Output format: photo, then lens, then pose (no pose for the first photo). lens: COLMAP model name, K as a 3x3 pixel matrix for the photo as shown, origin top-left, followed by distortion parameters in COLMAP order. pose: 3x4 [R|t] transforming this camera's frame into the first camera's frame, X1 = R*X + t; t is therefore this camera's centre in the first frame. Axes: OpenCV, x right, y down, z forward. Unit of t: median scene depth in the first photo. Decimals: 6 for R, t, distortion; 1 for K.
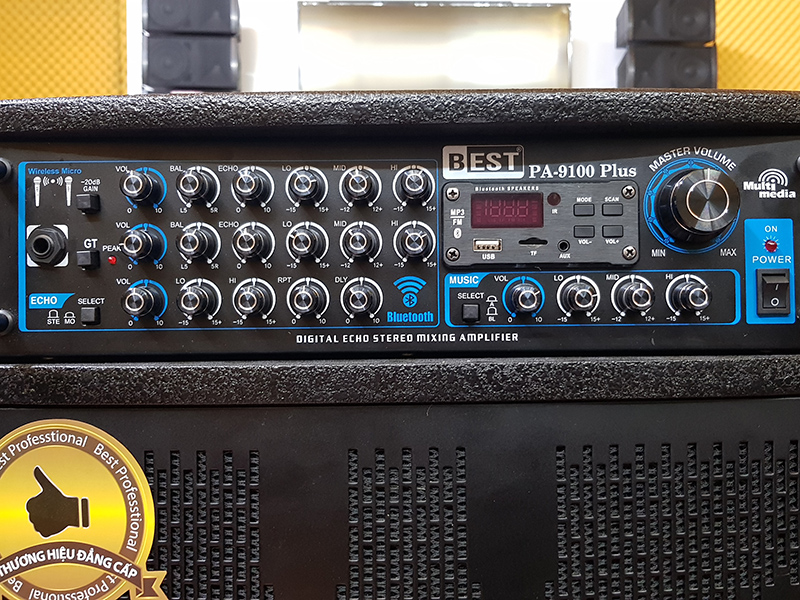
lens RADIAL K [[745.7, 0, 400.0], [0, 745.7, 300.0], [0, 0, 1]] dist [0.077666, -0.228811]
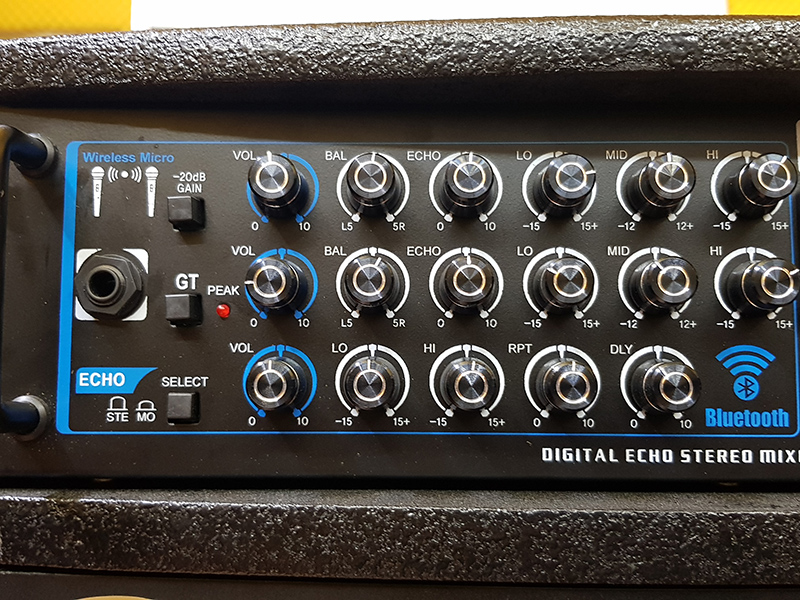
lens RADIAL K [[835.3, 0, 400.0], [0, 835.3, 300.0], [0, 0, 1]] dist [0.119691, -0.376892]
pose [[0.999448, 0.010839, -0.031388, -0.227555], [-0.013104, 0.997255, -0.072876, -0.016055], [0.030512, 0.073248, 0.996847, 0.360668]]
